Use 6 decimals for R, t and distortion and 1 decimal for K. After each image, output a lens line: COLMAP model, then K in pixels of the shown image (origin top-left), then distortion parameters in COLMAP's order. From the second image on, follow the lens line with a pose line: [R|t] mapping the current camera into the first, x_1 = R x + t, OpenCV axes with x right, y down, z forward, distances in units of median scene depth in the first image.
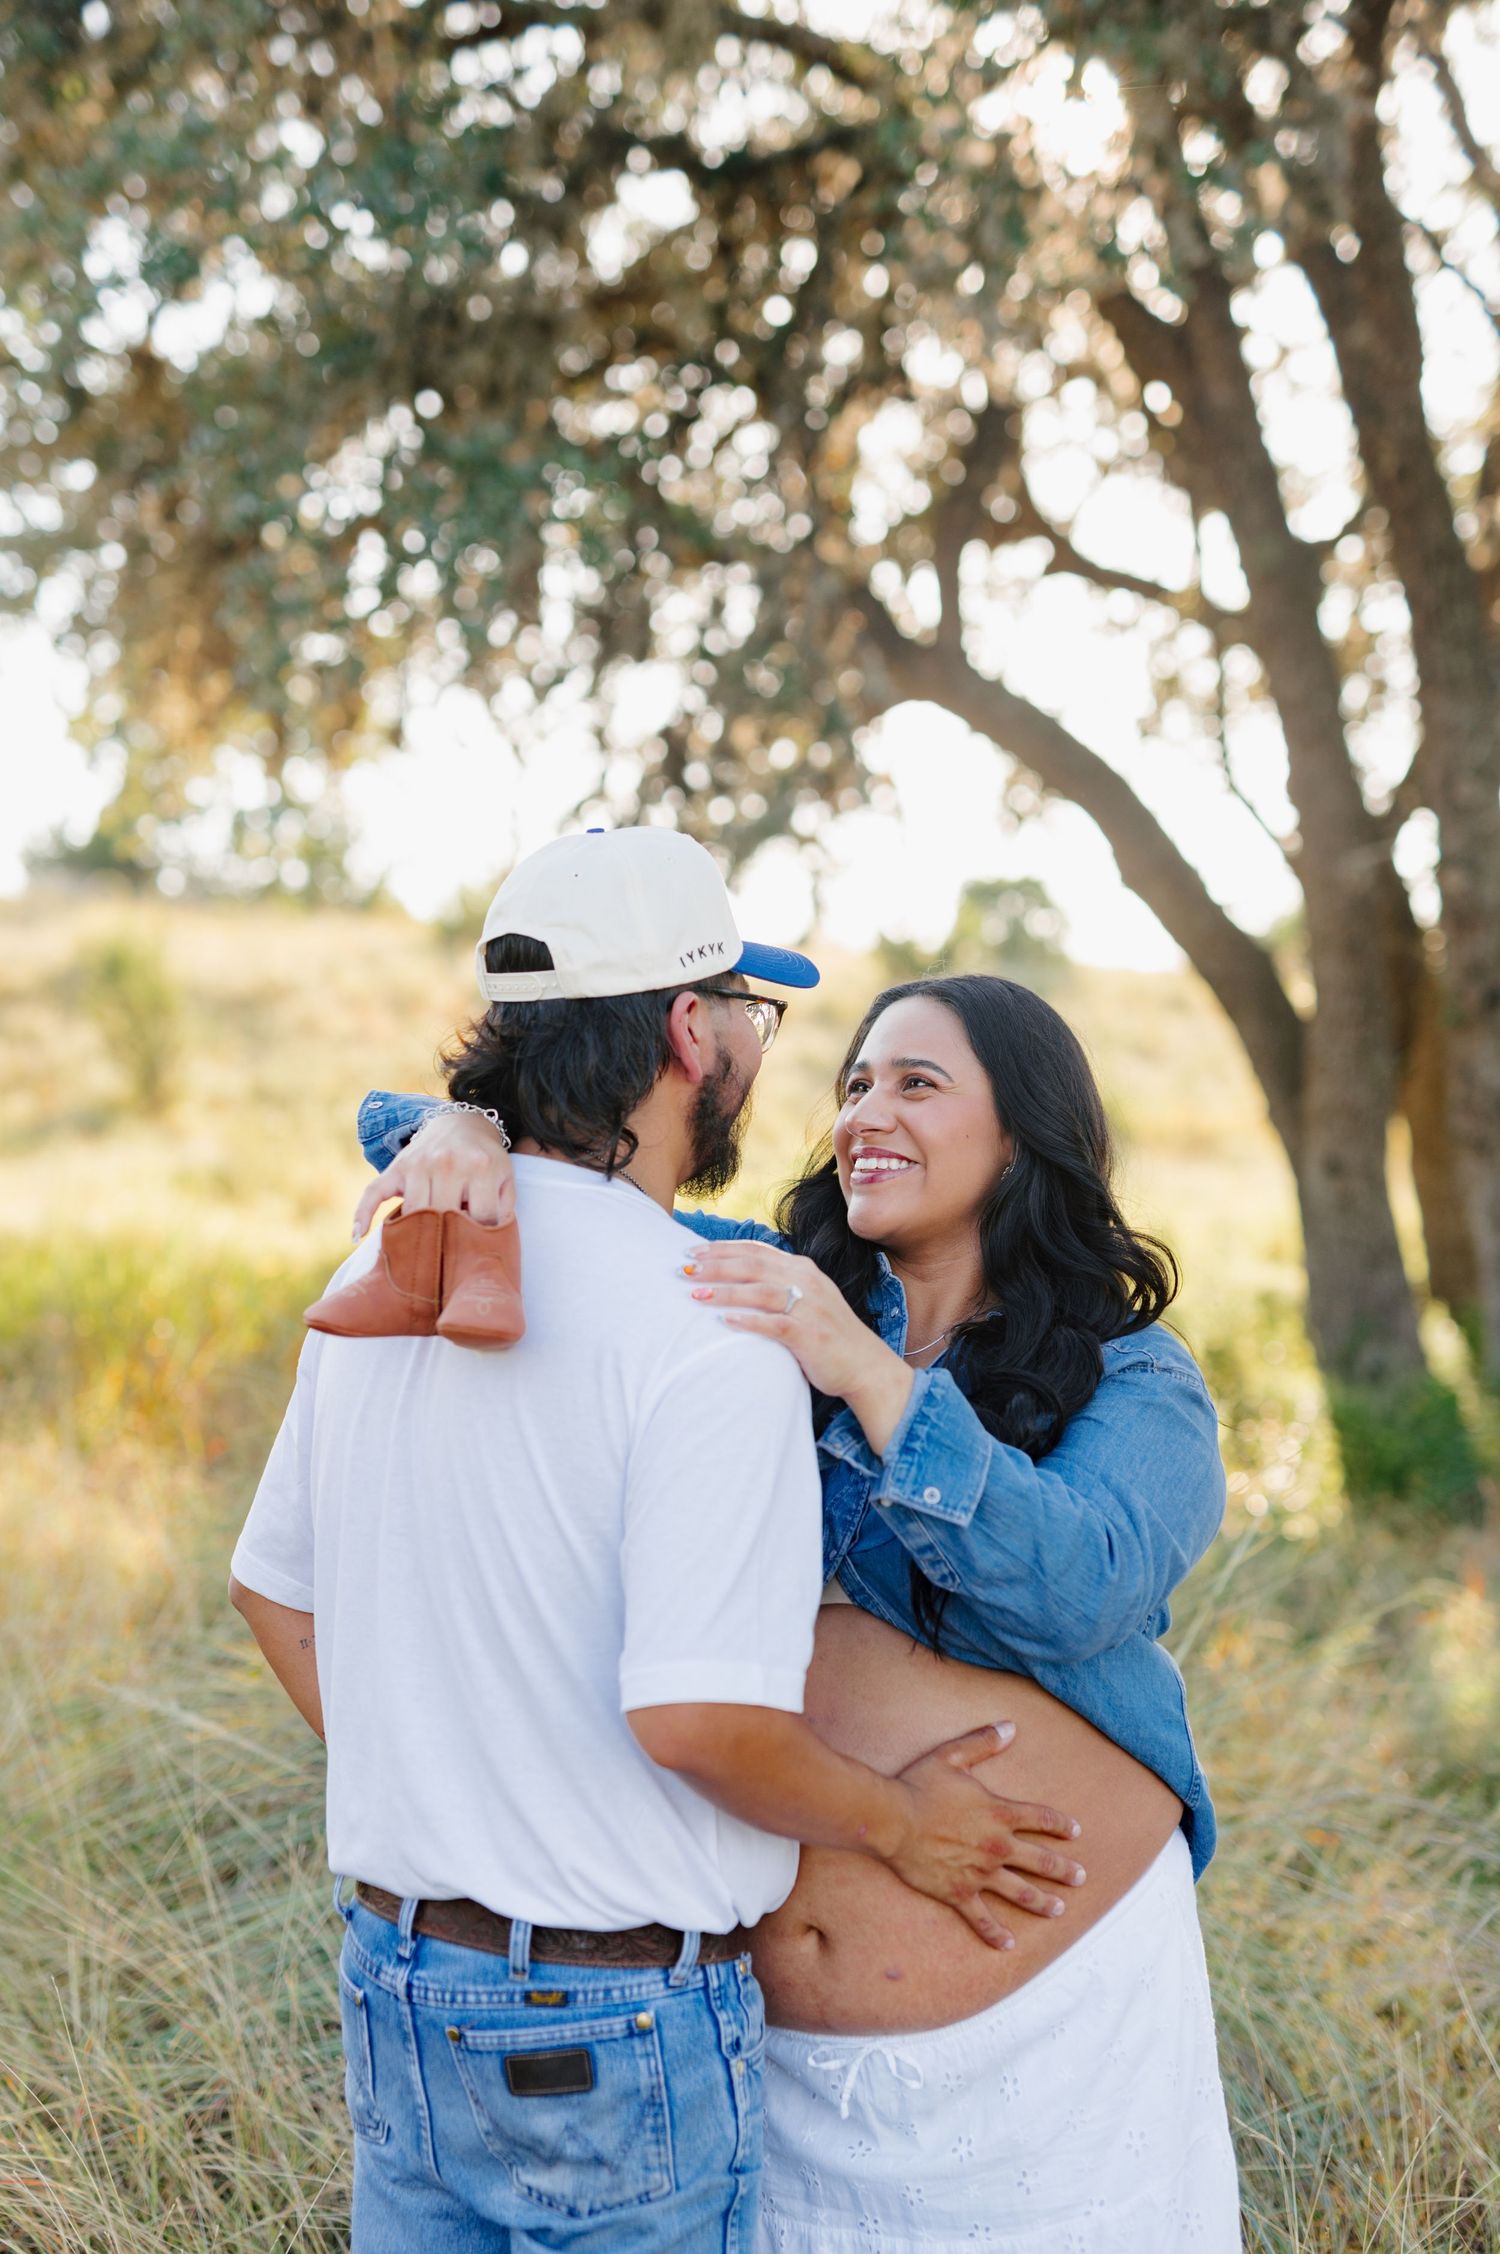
lens RADIAL K [[3391.4, 0, 693.1], [0, 3391.4, 1119.9], [0, 0, 1]] dist [0.012944, 0.018803]
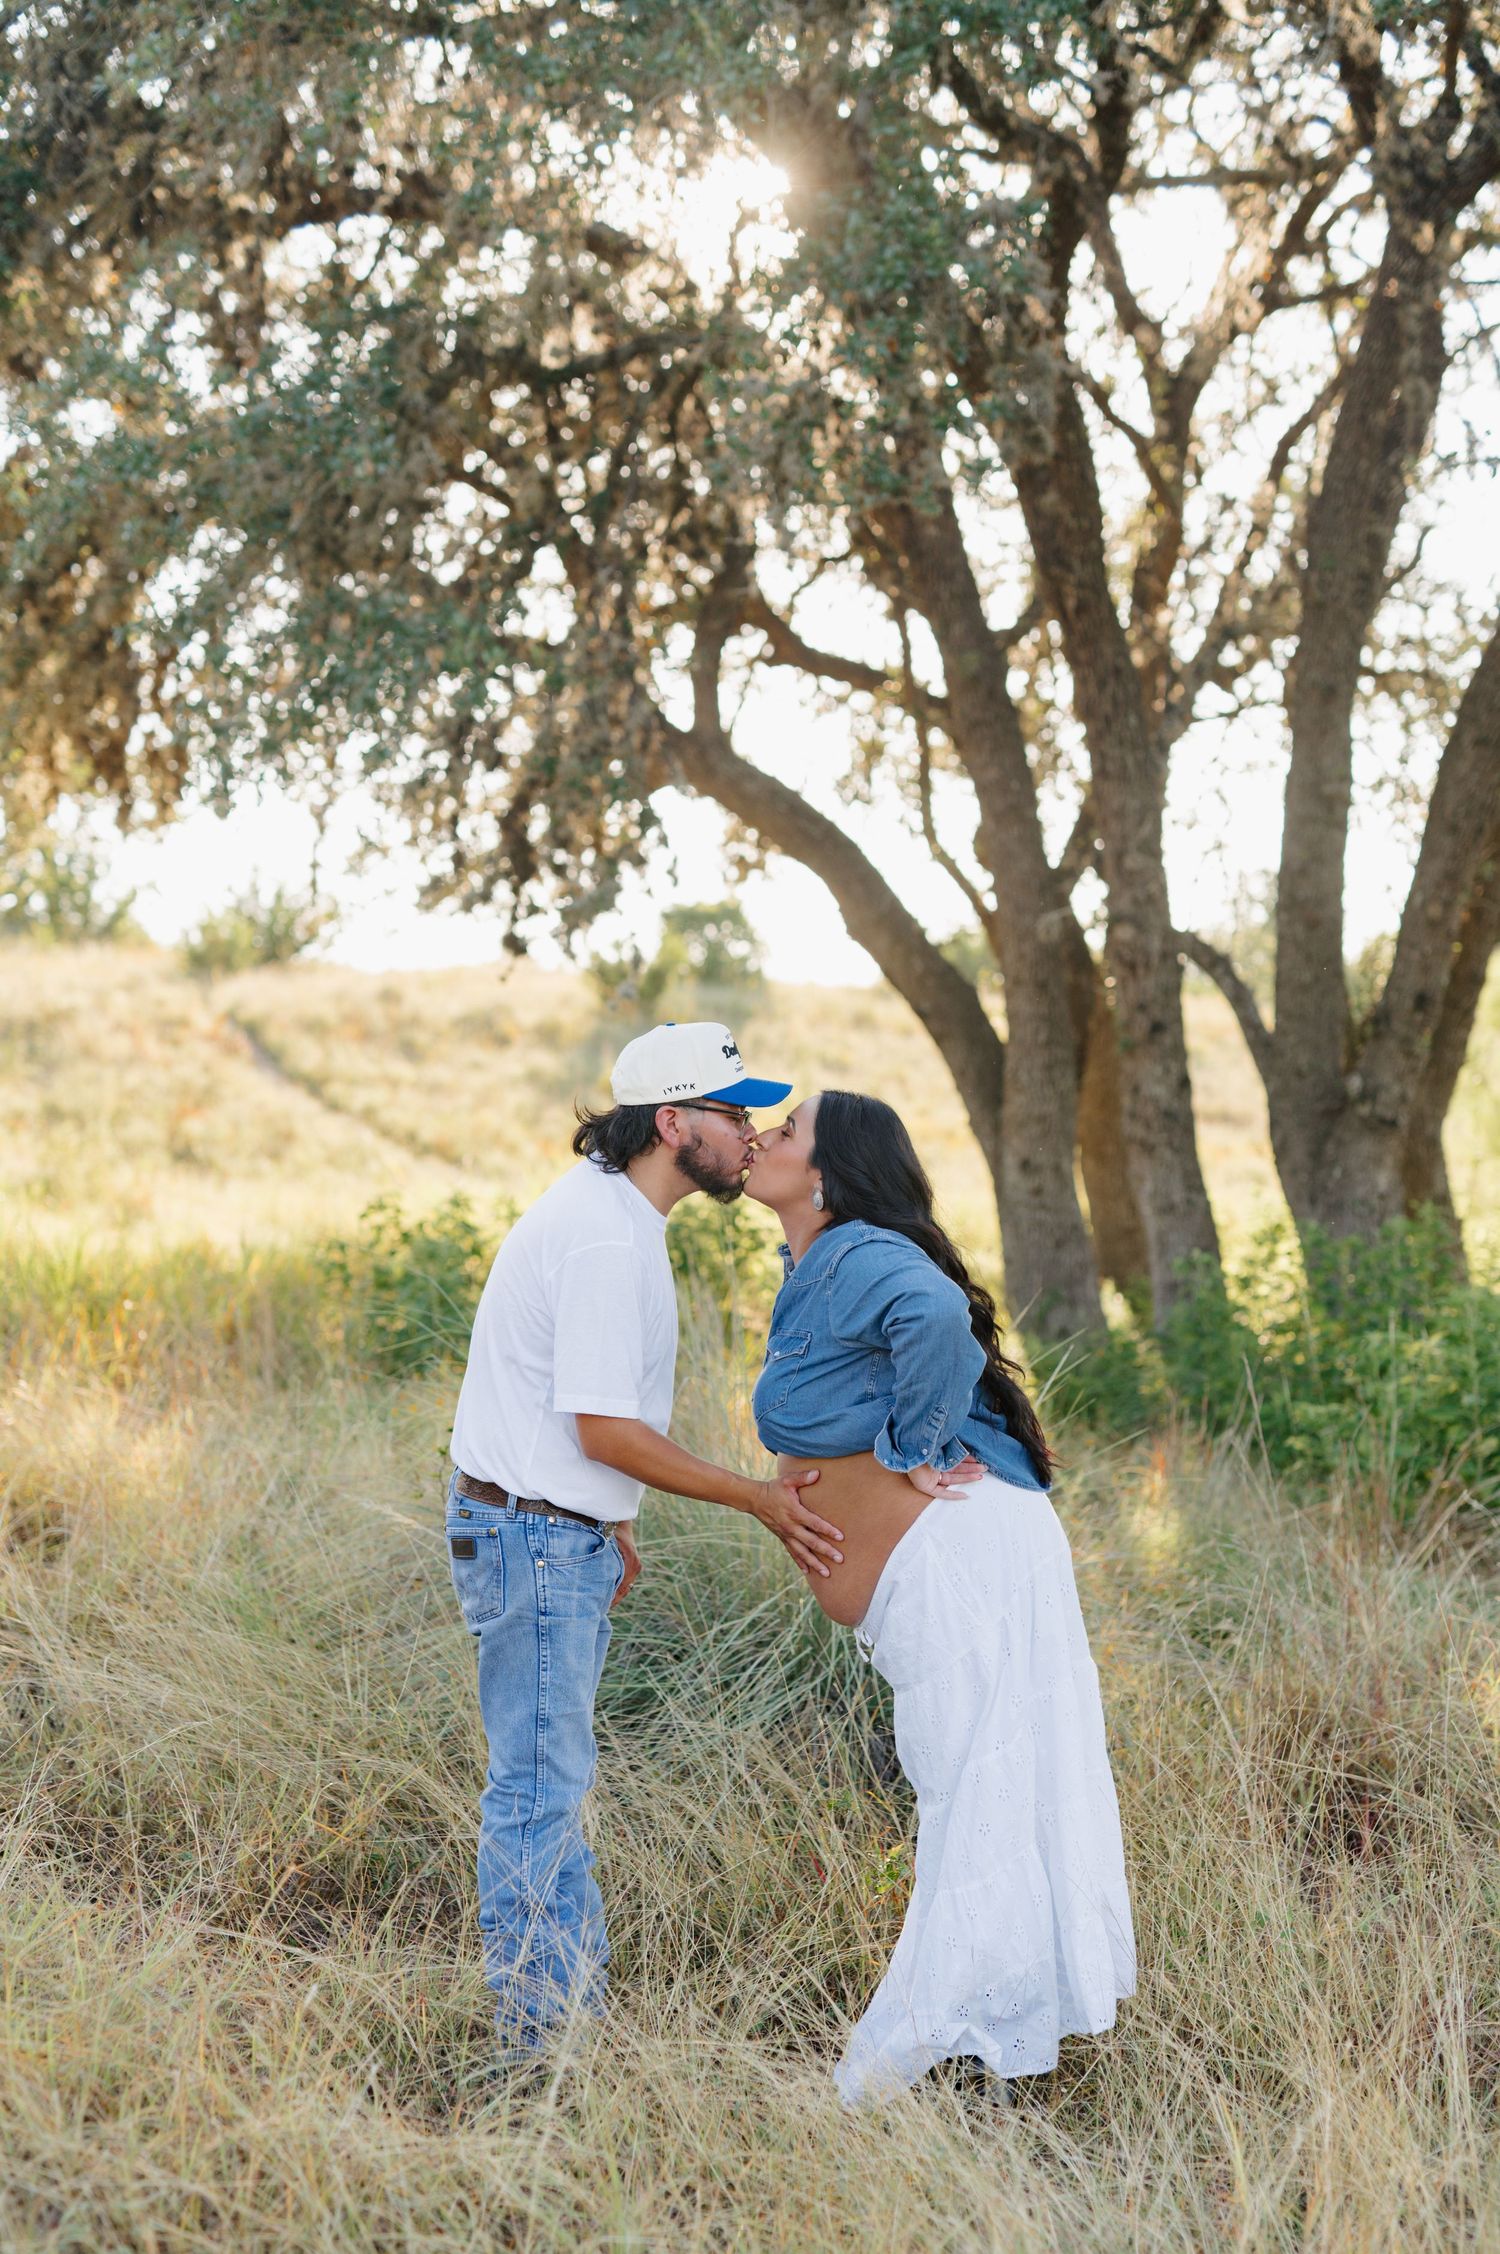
lens RADIAL K [[3186.8, 0, 752.1], [0, 3186.8, 1158.2], [0, 0, 1]] dist [0.010236, -0.003500]
pose [[0.993855, -0.012591, 0.109967, -0.037052], [0.011506, 0.999879, 0.010492, -0.001998], [-0.110086, -0.009162, 0.993880, -0.131302]]
